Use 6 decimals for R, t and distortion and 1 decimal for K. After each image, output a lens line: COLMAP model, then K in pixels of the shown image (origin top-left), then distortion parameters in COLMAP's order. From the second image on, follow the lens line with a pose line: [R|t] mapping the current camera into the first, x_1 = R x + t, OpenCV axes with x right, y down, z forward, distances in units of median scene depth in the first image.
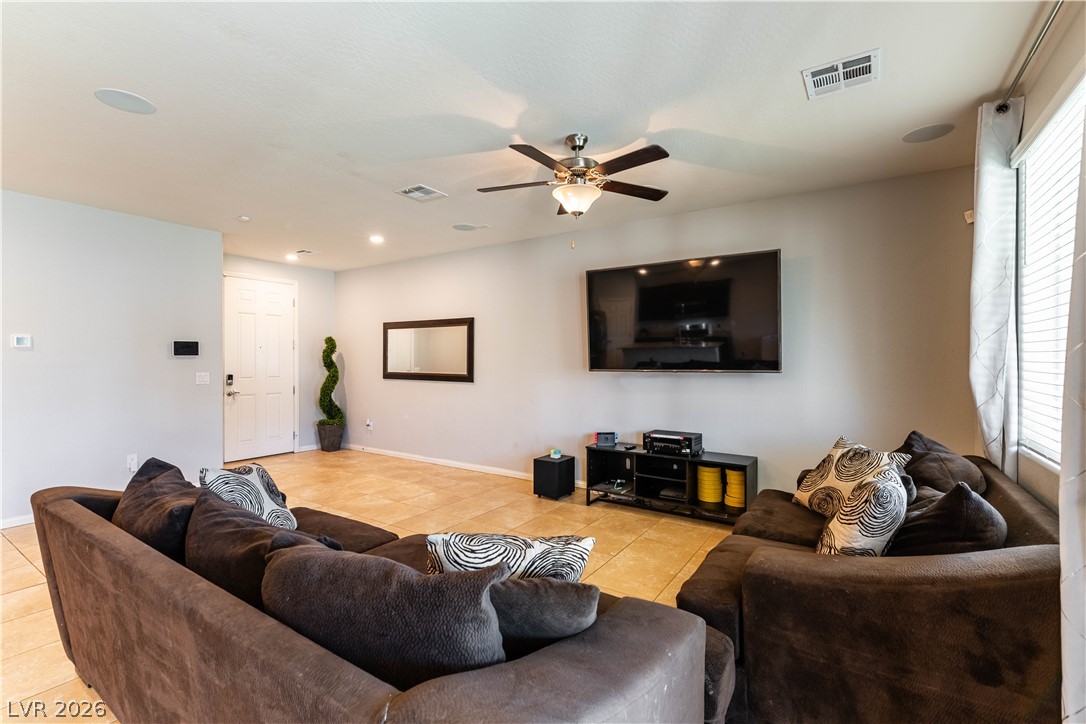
lens RADIAL K [[478.4, 0, 547.4], [0, 478.4, 365.9], [0, 0, 1]] dist [0.000492, 0.000405]
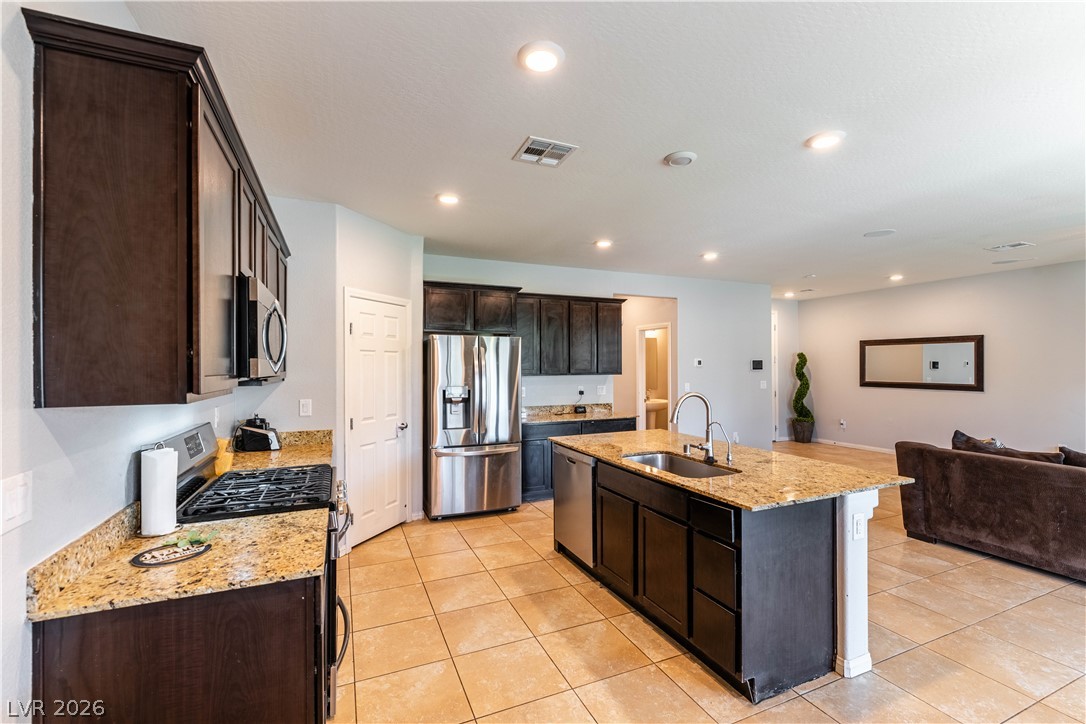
lens RADIAL K [[478.4, 0, 546.3], [0, 478.4, 366.0], [0, 0, 1]] dist [0.000492, 0.000405]
pose [[0.842723, -0.007906, -0.538289, -0.363054], [0.002080, 0.999933, -0.011431, -0.013509], [0.538343, 0.008514, 0.842683, -0.461691]]
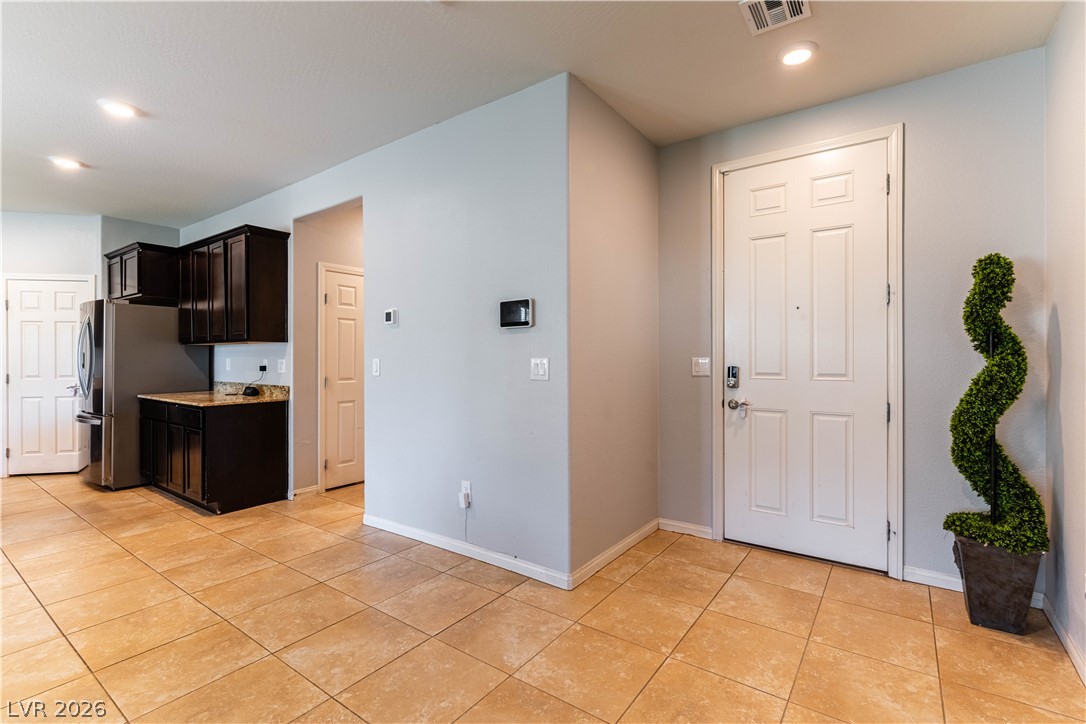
lens RADIAL K [[478.4, 0, 565.6], [0, 478.4, 358.9], [0, 0, 1]] dist [0.000492, 0.000405]
pose [[-0.019642, -0.000915, -0.999807, -0.146968], [-0.009499, 0.999955, -0.000729, 0.011306], [0.999762, 0.009483, -0.019650, 0.777515]]
